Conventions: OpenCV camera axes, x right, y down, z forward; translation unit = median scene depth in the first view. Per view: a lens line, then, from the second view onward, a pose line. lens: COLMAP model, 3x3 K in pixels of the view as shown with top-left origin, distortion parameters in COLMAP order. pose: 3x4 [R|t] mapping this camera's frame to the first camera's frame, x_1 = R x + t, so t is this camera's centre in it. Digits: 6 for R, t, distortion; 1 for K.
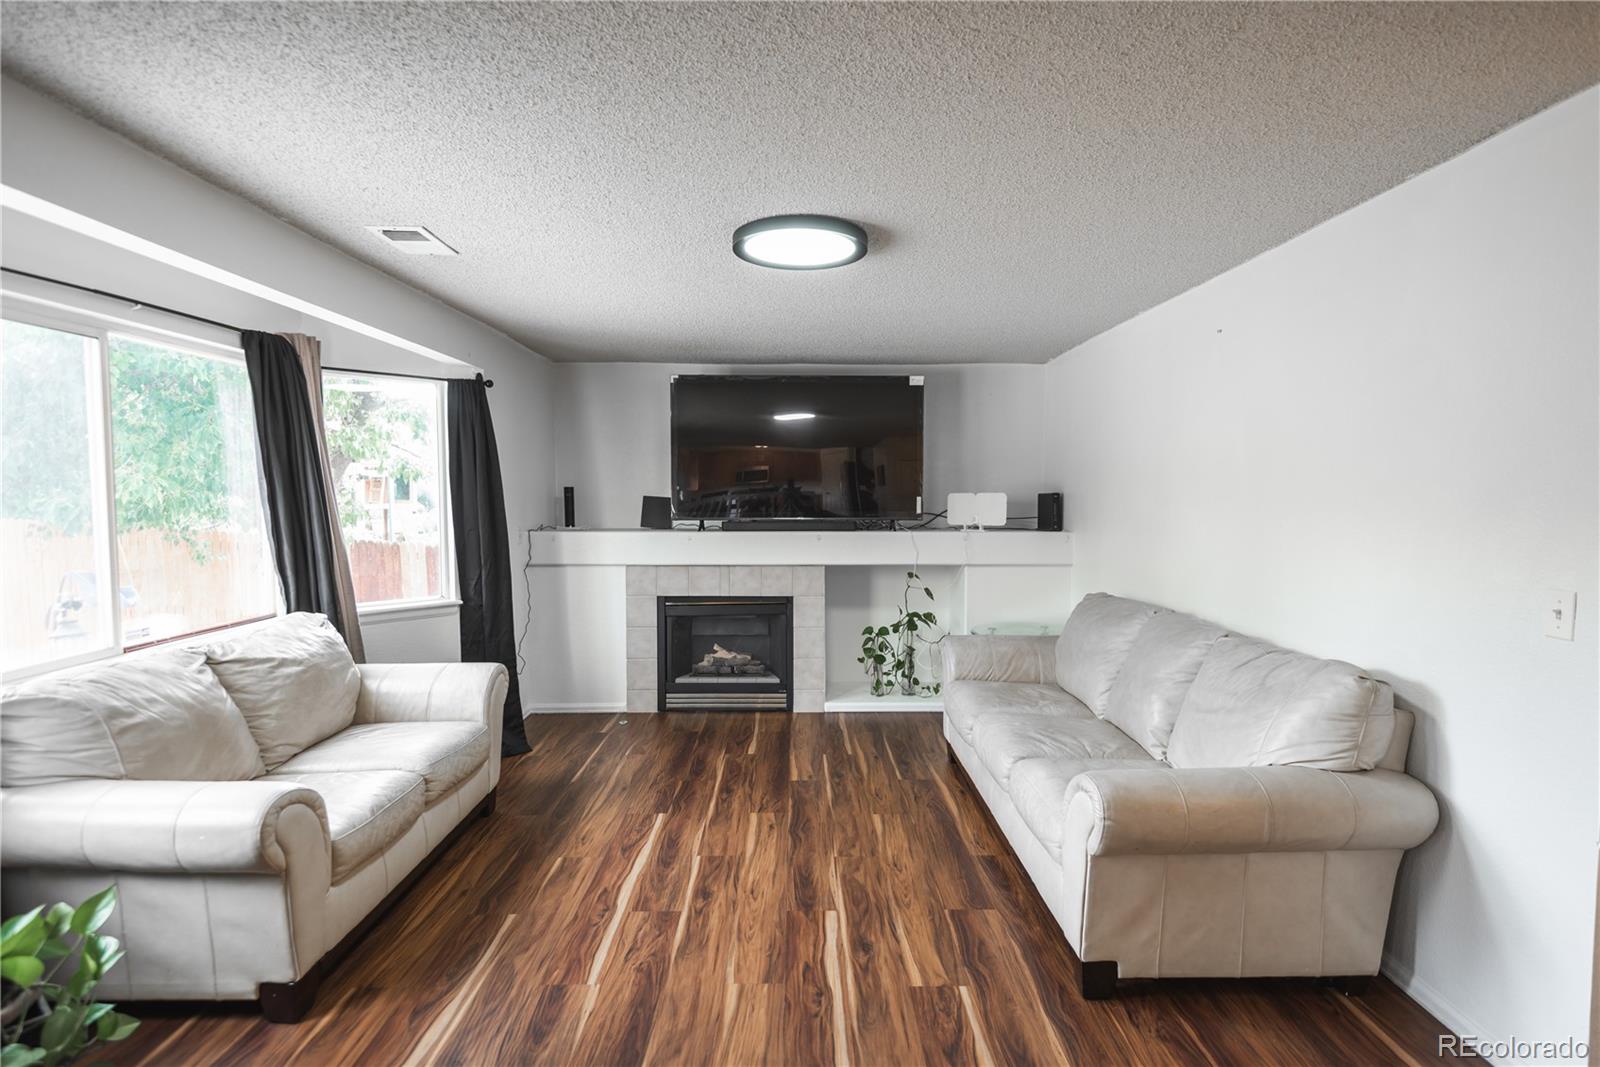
lens RADIAL K [[775.5, 0, 807.4], [0, 775.5, 593.3], [0, 0, 1]] dist [0.045491, -0.036164]
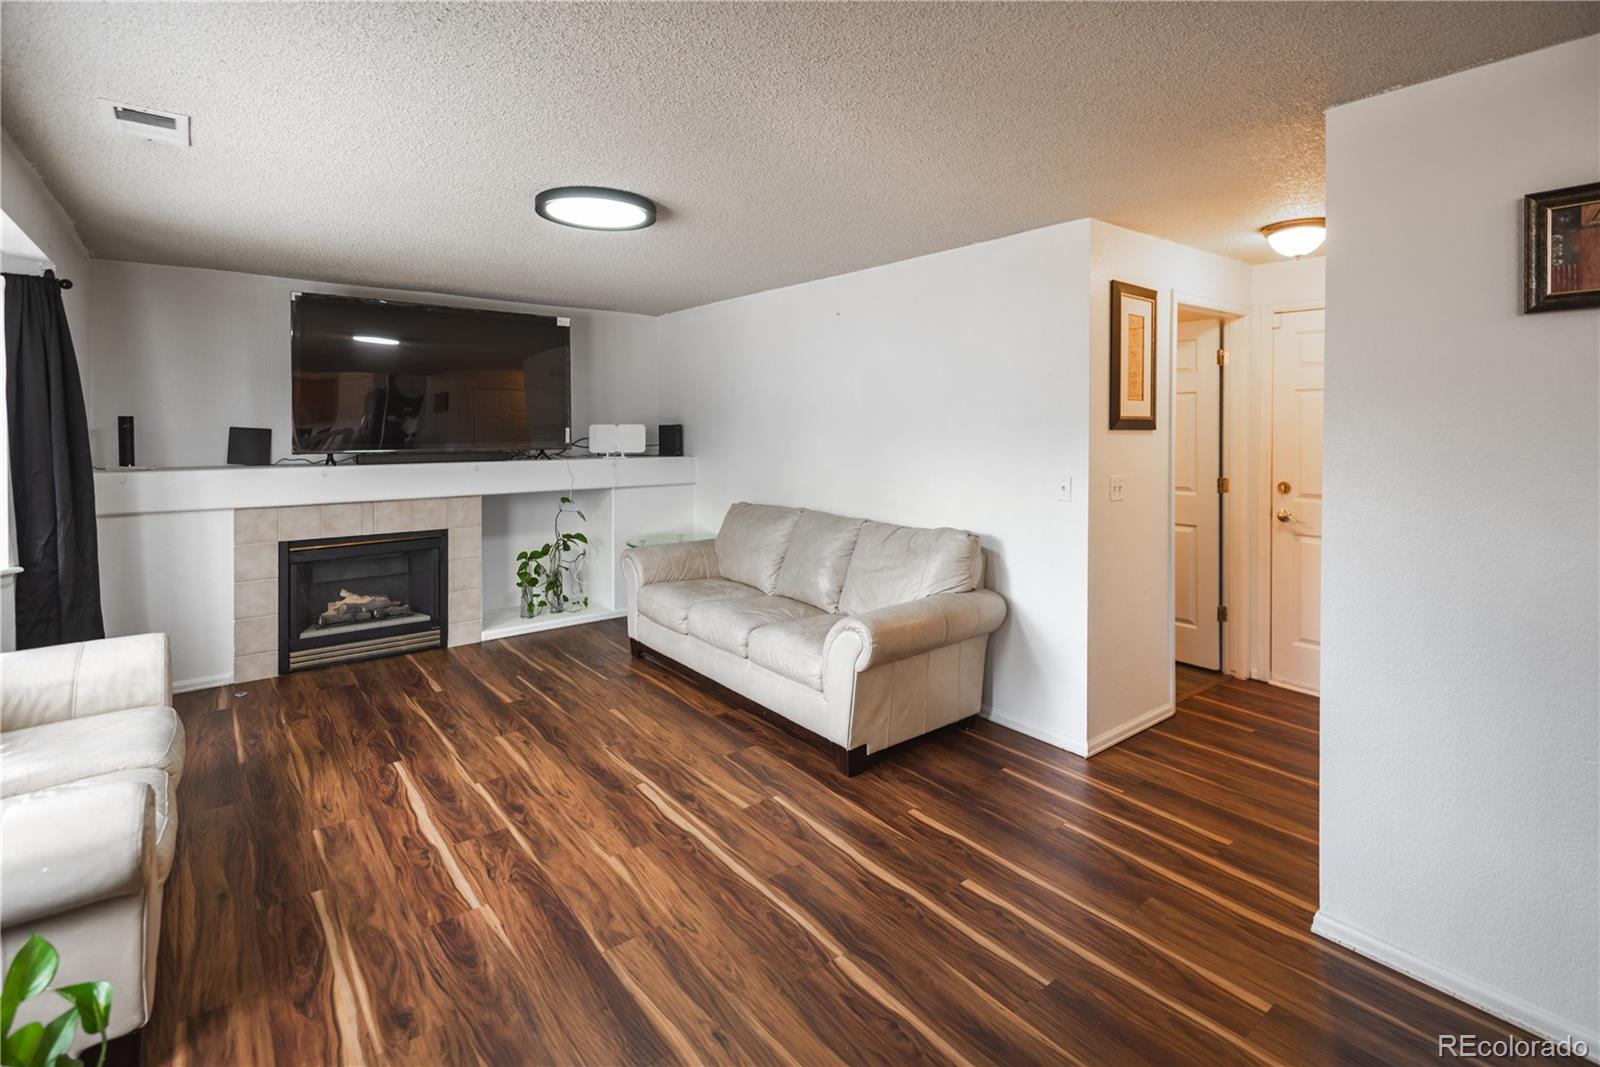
lens RADIAL K [[742.6, 0, 783.3], [0, 742.6, 515.5], [0, 0, 1]] dist [0.037550, -0.023171]
pose [[0.796837, -0.073832, 0.599666, -0.307077], [0.077823, 0.996780, 0.019314, 0.002645], [-0.599161, 0.031277, 0.800017, -0.019561]]
